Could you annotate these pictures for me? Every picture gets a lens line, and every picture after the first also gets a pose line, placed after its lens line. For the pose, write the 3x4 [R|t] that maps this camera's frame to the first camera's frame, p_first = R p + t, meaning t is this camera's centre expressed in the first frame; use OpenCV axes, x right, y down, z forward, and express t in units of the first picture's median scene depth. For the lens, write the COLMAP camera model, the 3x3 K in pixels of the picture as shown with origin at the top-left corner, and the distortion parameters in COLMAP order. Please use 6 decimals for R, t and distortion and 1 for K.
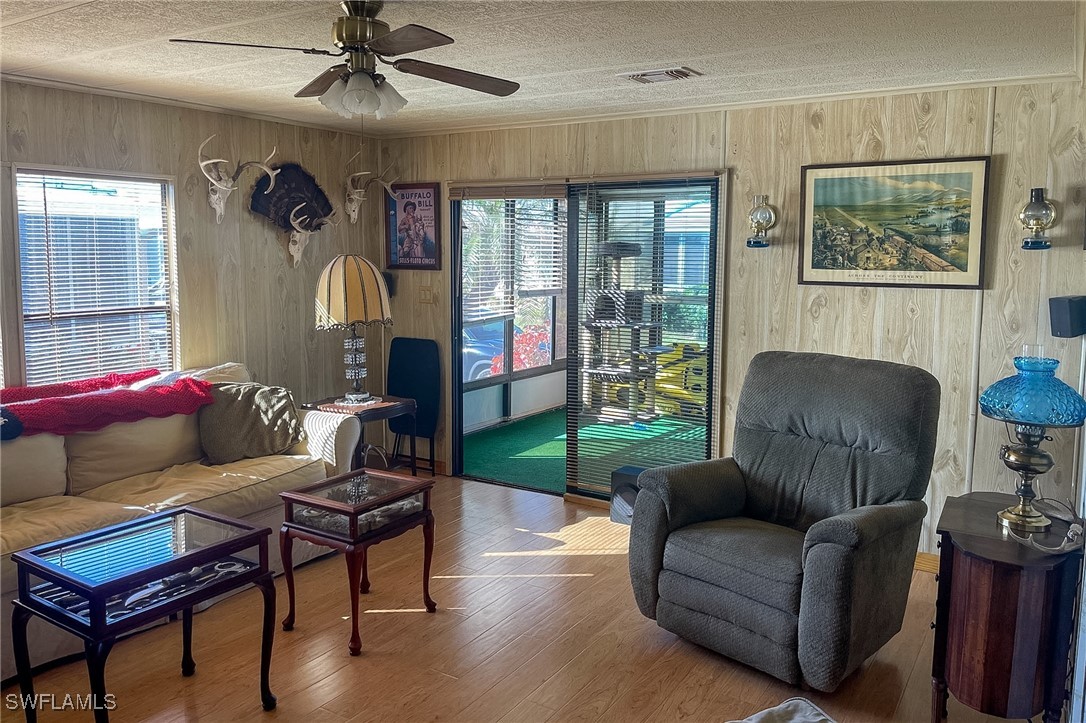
lens RADIAL K [[813.9, 0, 546.1], [0, 813.9, 316.8], [0, 0, 1]] dist [0.077893, -0.108921]
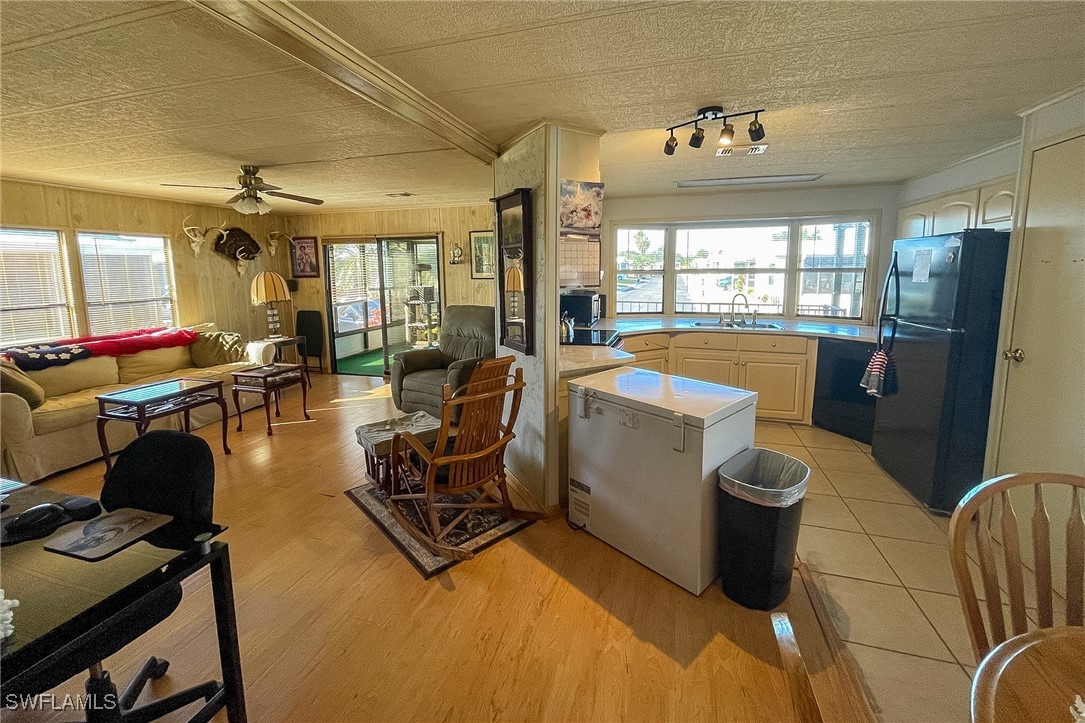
lens RADIAL K [[440.5, 0, 544.2], [0, 440.5, 316.1], [0, 0, 1]] dist [0.000624, 0.000487]
pose [[0.965090, -0.045902, 0.257865, 0.158437], [0.039814, 0.998792, 0.028785, 0.038827], [-0.258875, -0.017513, 0.965752, -0.312622]]
